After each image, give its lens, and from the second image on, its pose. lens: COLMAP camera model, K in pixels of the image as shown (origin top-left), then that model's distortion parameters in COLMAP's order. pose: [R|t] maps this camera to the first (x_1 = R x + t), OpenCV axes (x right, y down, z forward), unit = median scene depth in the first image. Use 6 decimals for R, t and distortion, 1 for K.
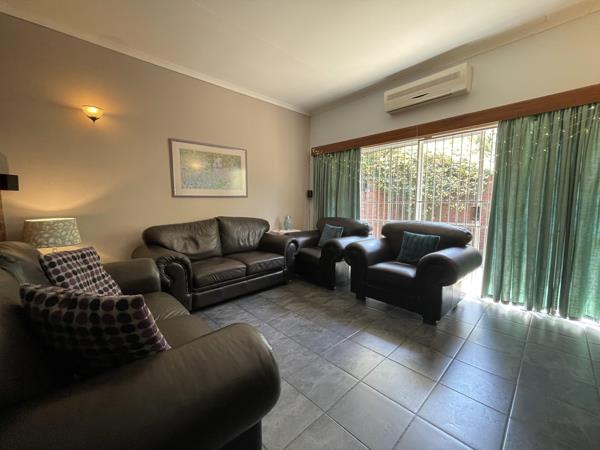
lens RADIAL K [[242.2, 0, 300.0], [0, 242.2, 225.0], [0, 0, 1]] dist [-0.001397, -0.000447]
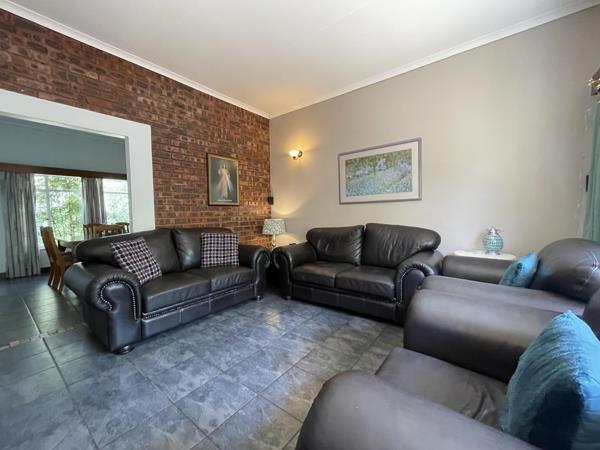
lens RADIAL K [[242.2, 0, 300.0], [0, 242.2, 225.0], [0, 0, 1]] dist [-0.001397, -0.000447]
pose [[0.156974, 0.049116, -0.986381, 0.627209], [-0.074146, 0.996530, 0.037822, -0.050080], [0.984816, 0.067199, 0.160071, 0.677731]]
